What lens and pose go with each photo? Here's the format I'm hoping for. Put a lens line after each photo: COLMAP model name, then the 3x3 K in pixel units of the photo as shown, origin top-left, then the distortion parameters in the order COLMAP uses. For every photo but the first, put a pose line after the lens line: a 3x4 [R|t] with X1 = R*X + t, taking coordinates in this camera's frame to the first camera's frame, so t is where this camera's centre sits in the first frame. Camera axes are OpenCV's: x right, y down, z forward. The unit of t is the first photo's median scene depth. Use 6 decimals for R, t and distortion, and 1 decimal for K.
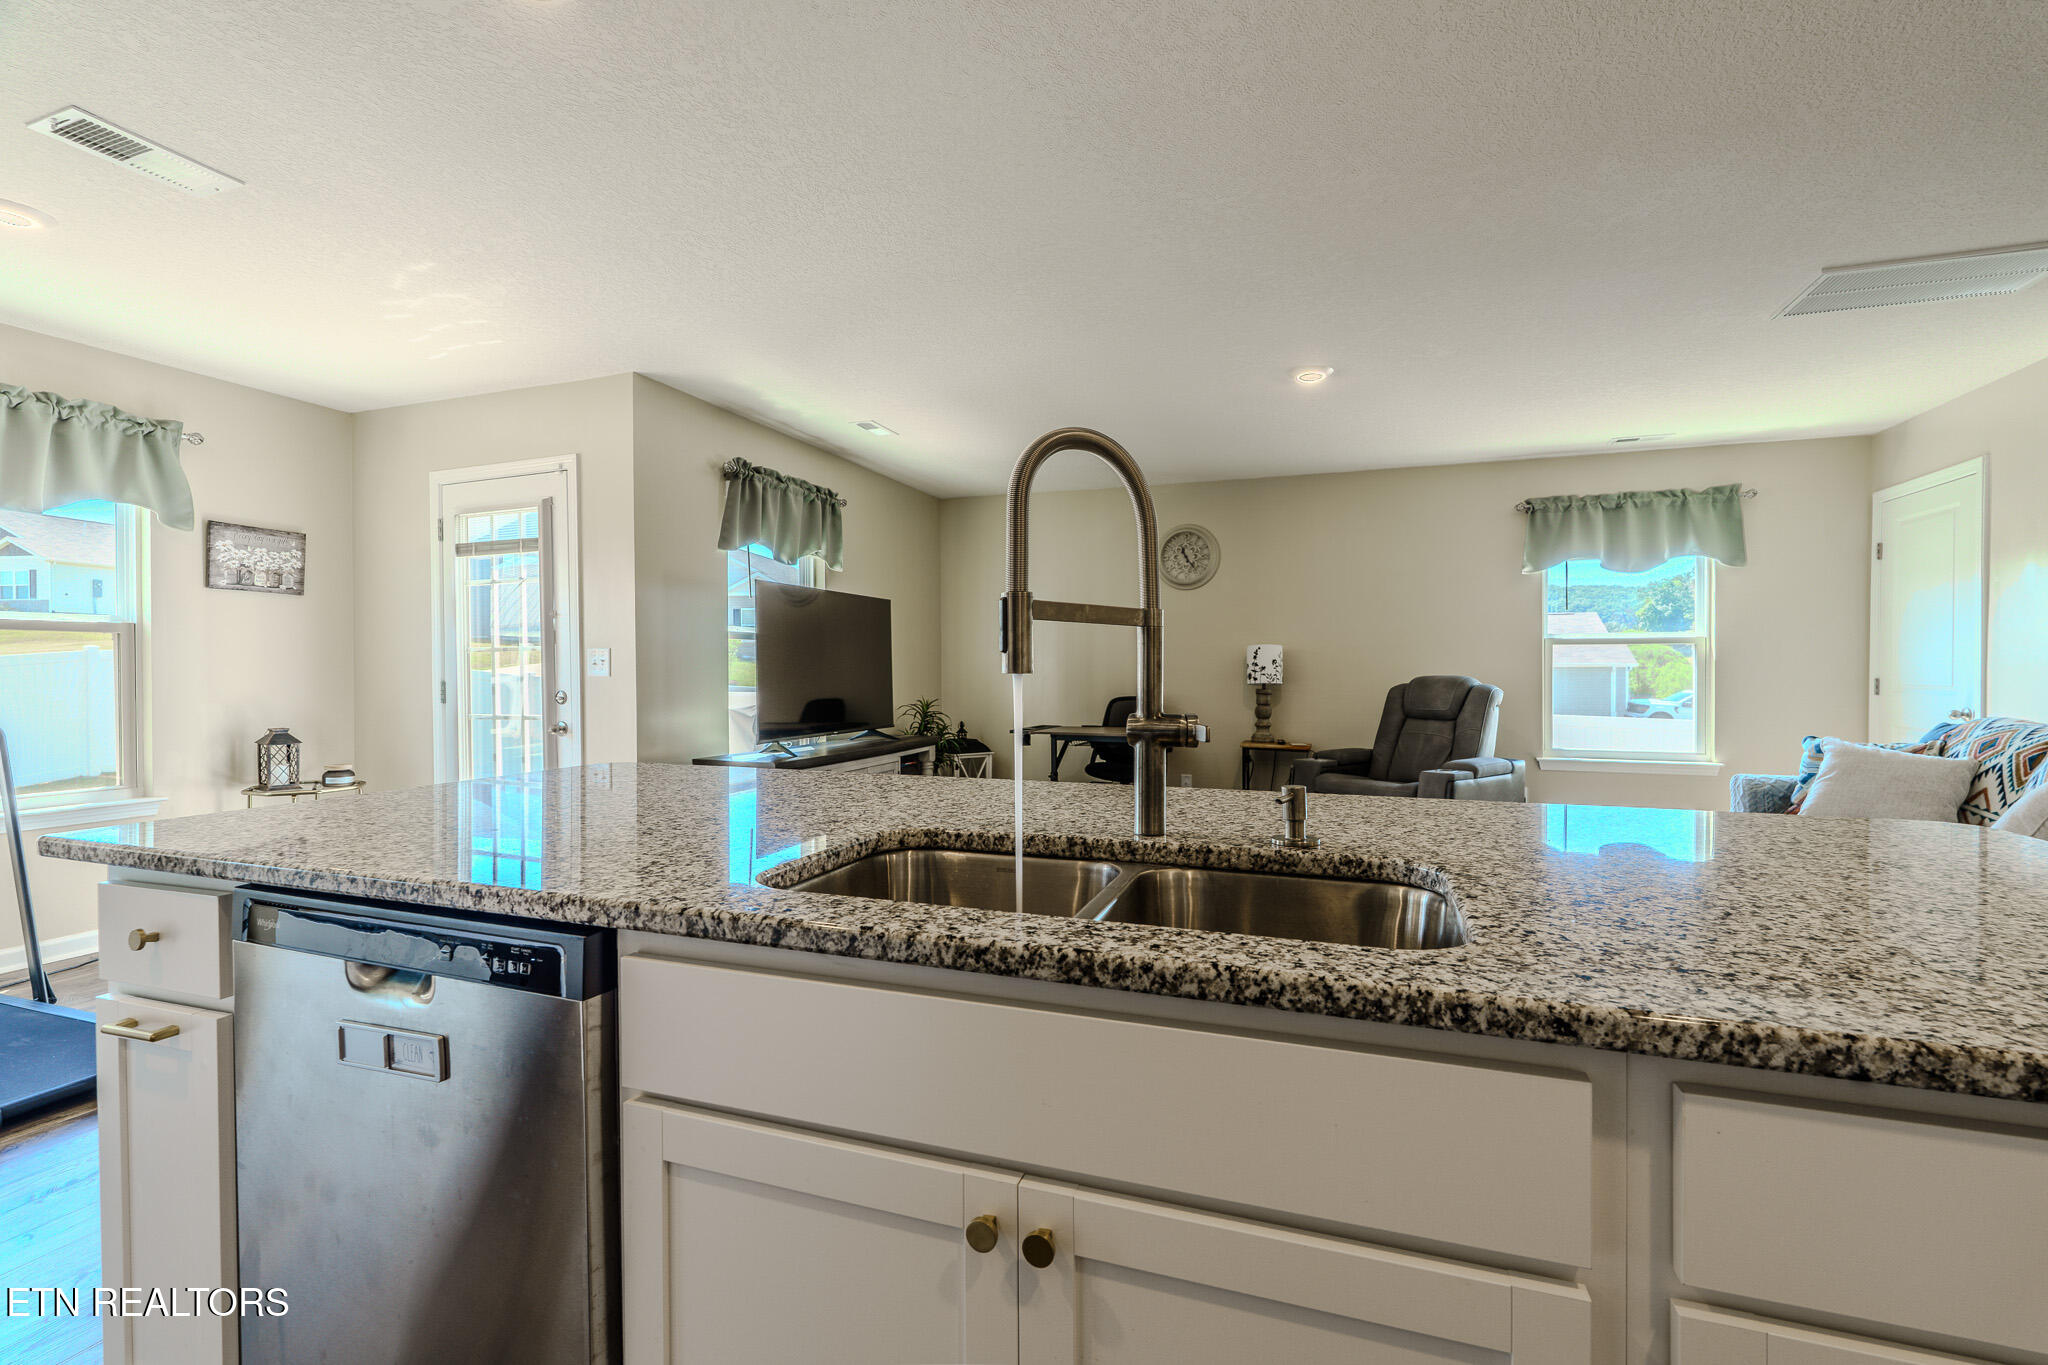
lens RADIAL K [[904.9, 0, 1032.9], [0, 904.9, 681.5], [0, 0, 1]] dist [-0.001738, -0.000206]
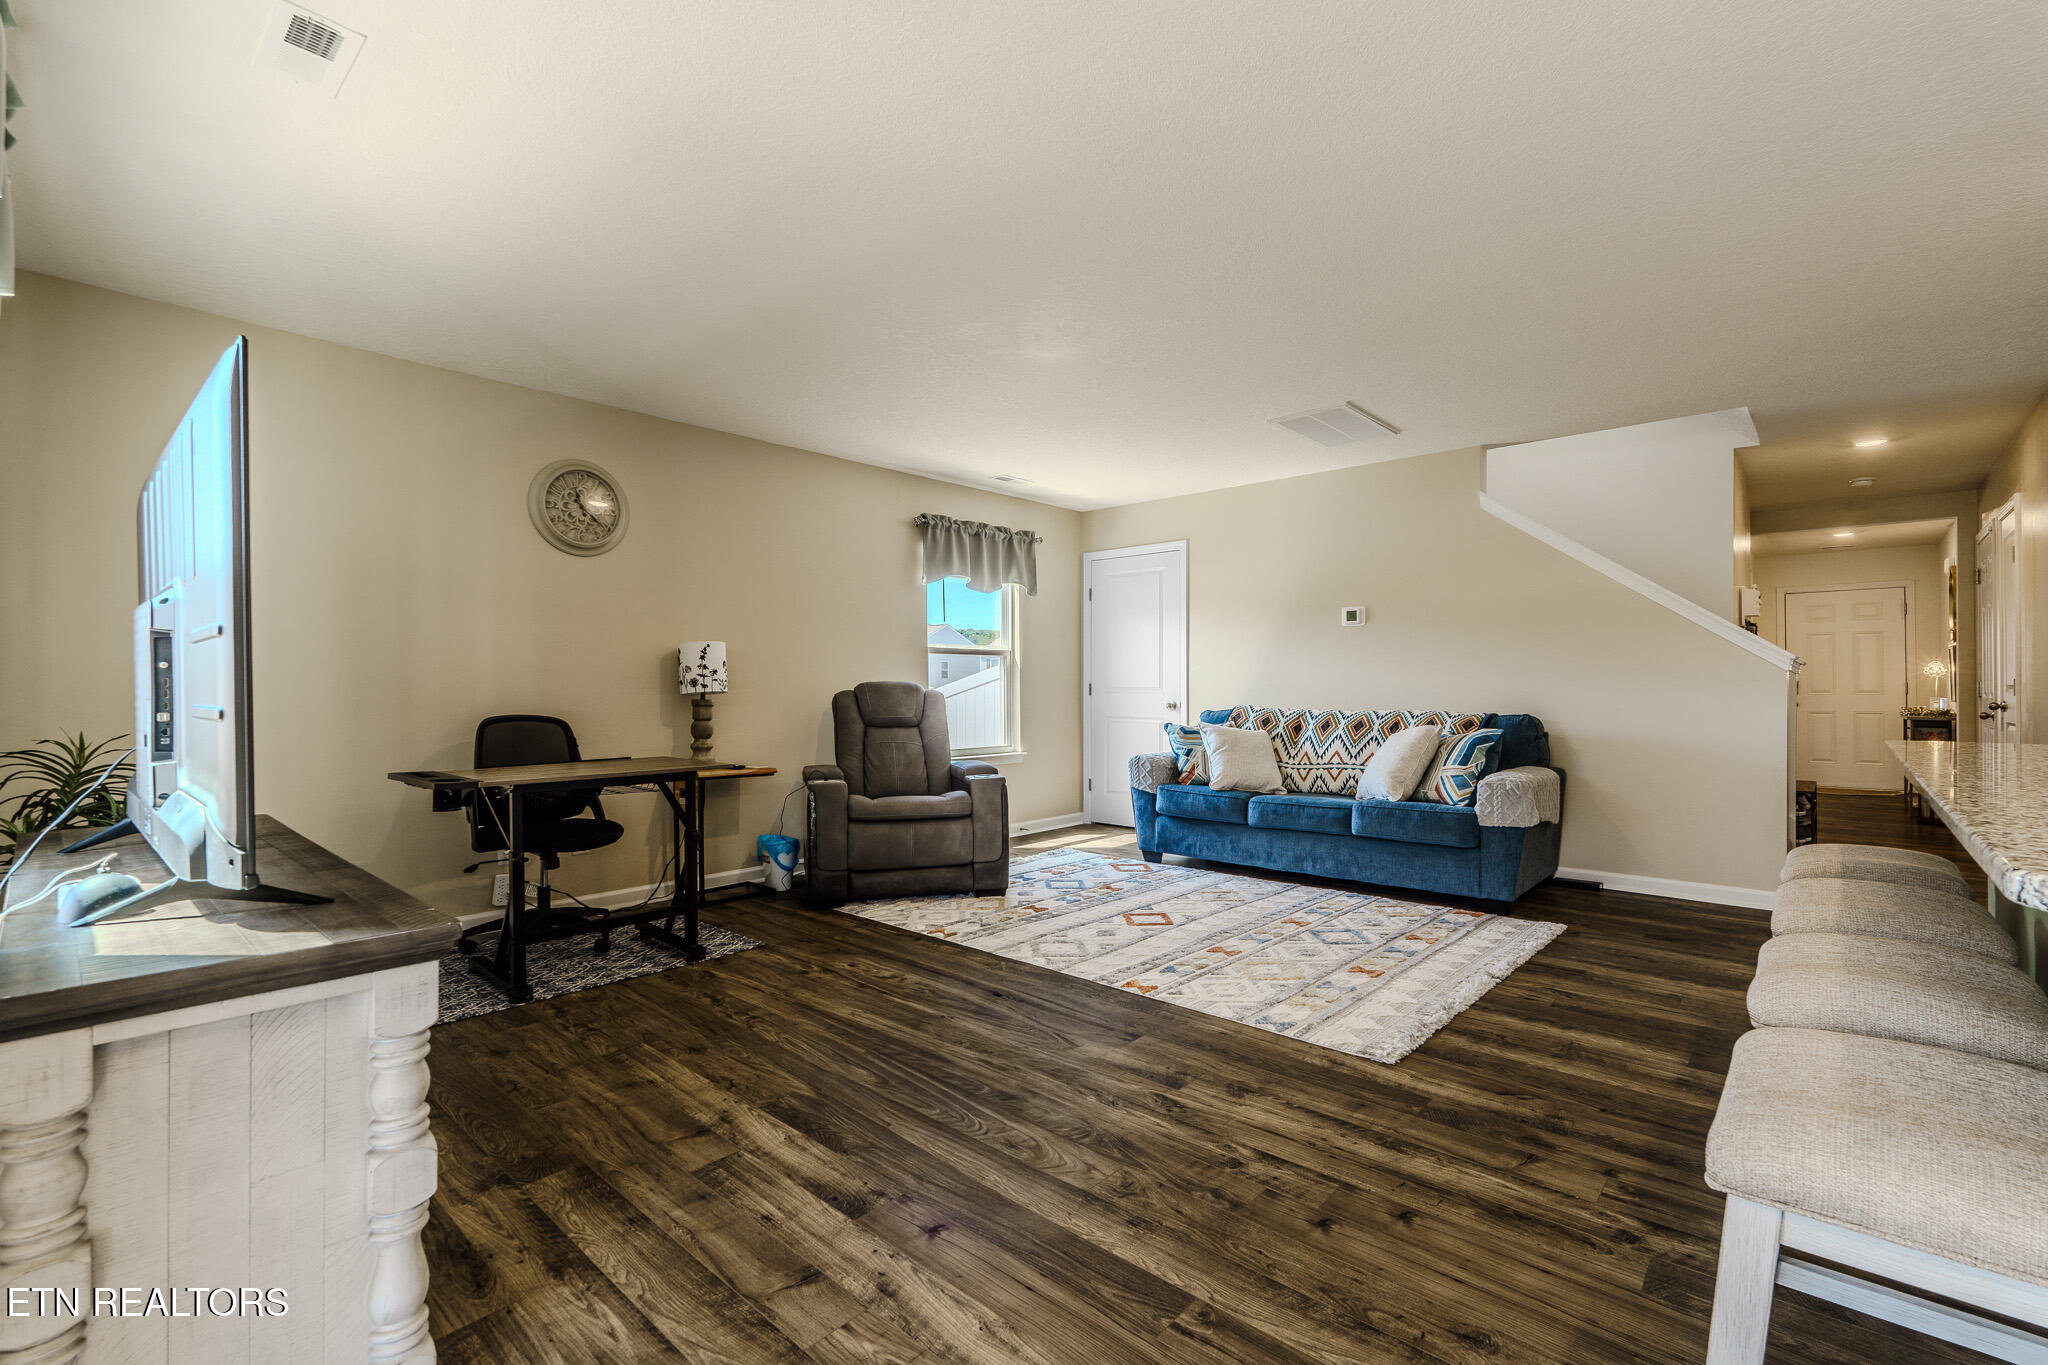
lens RADIAL K [[904.9, 0, 1032.9], [0, 904.9, 681.5], [0, 0, 1]] dist [-0.001738, -0.000206]
pose [[0.387431, 0.003937, 0.921890, -0.480980], [0.016546, 0.999800, -0.011223, 0.008908], [-0.921750, 0.019602, 0.387288, 0.623530]]
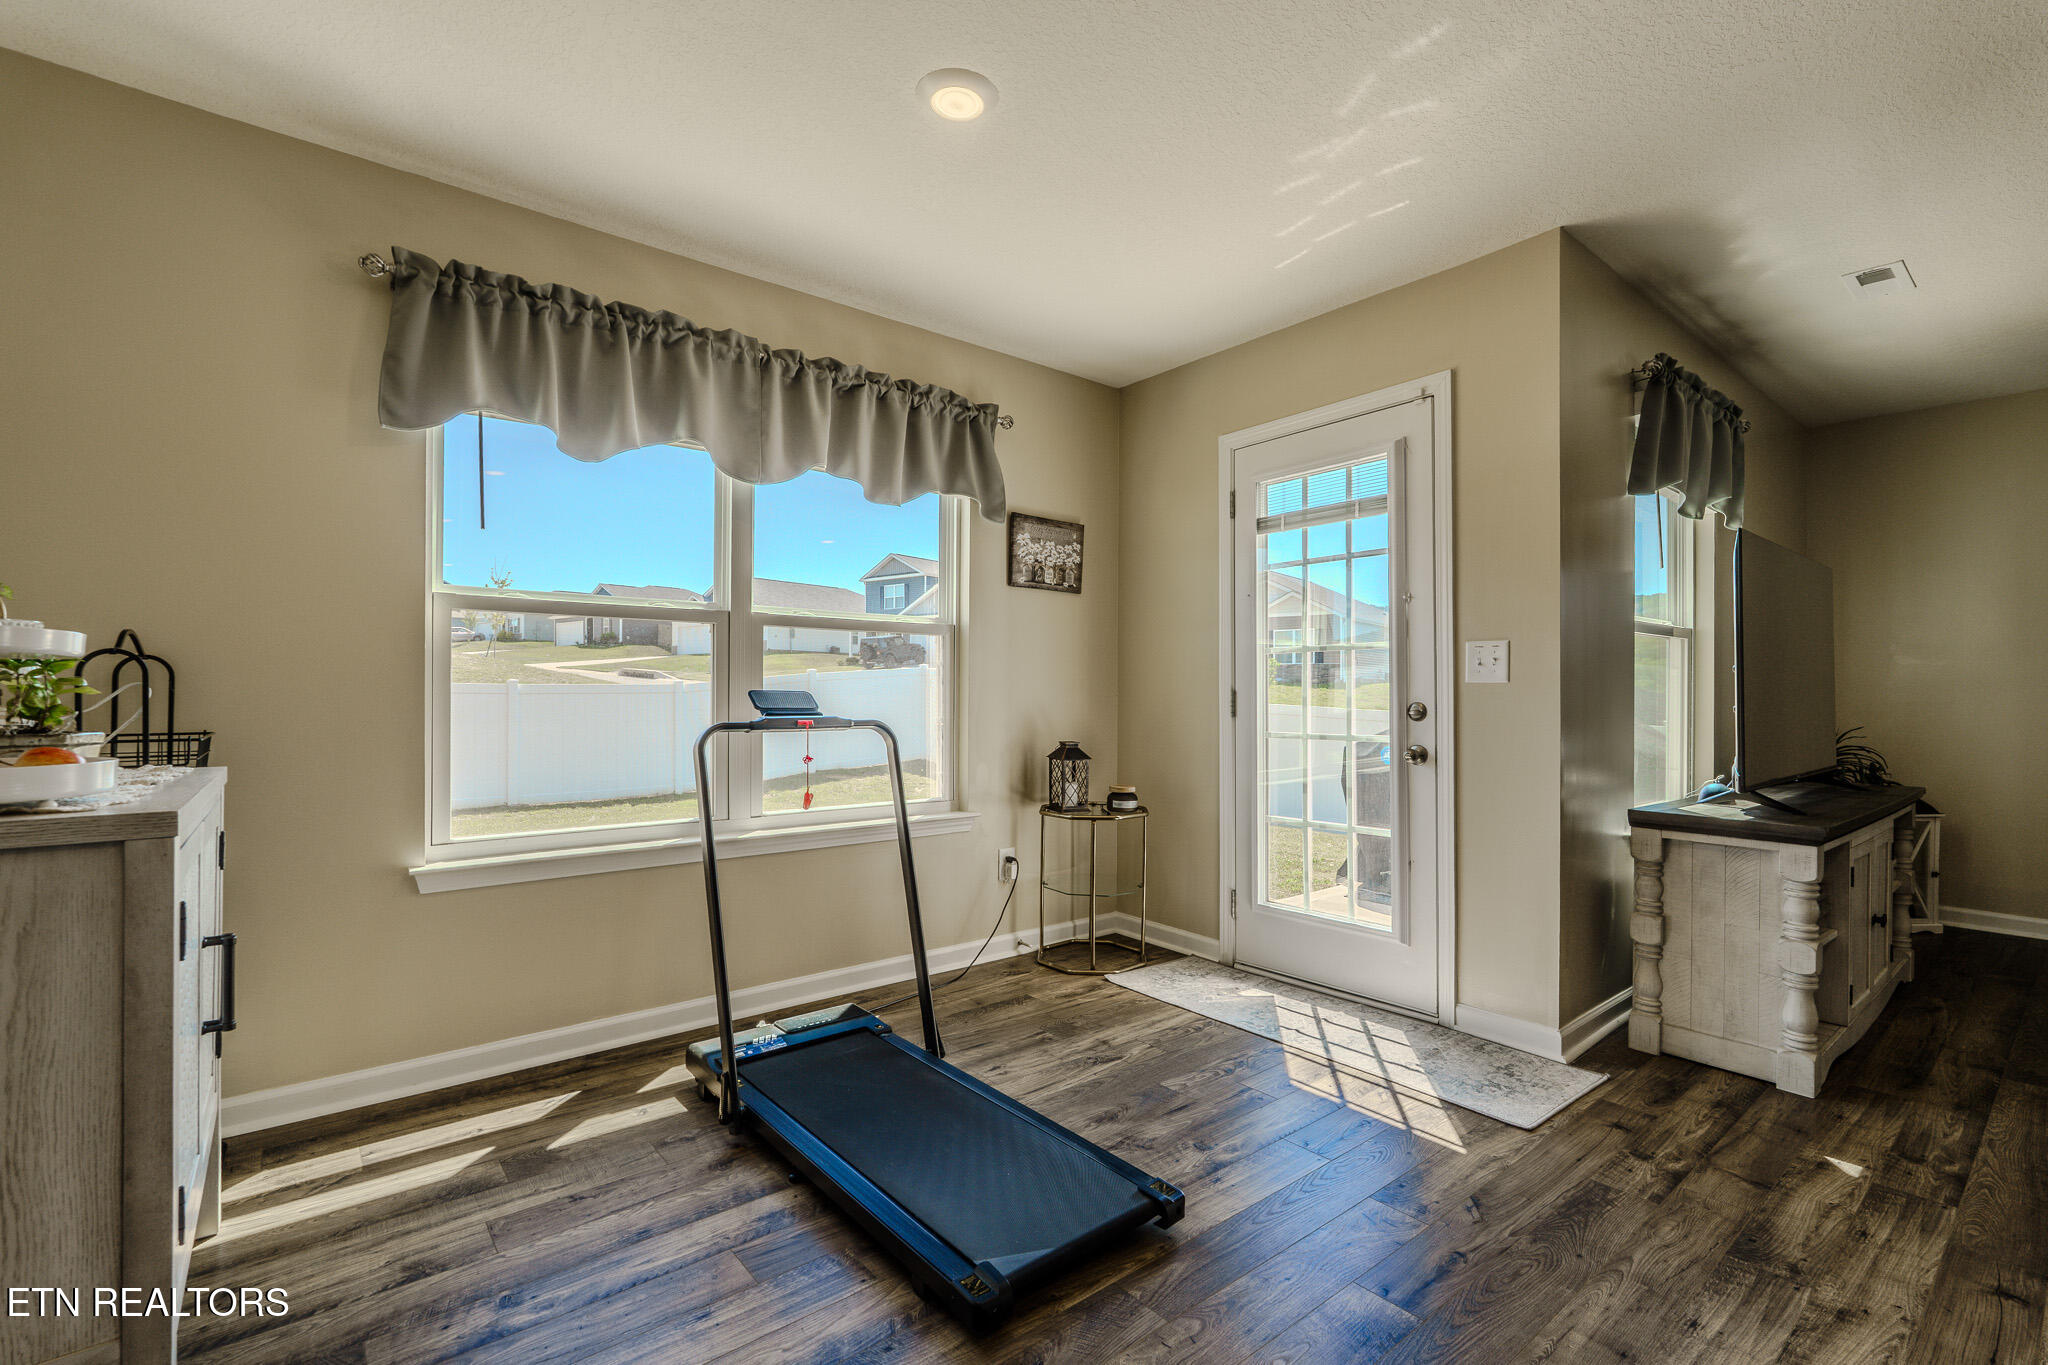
lens RADIAL K [[904.9, 0, 1032.9], [0, 904.9, 681.5], [0, 0, 1]] dist [-0.001738, -0.000206]
pose [[0.858104, -0.000976, -0.513475, -0.408255], [-0.012163, 0.999679, -0.022227, 0.012855], [0.513332, 0.025318, 0.857817, 0.219509]]
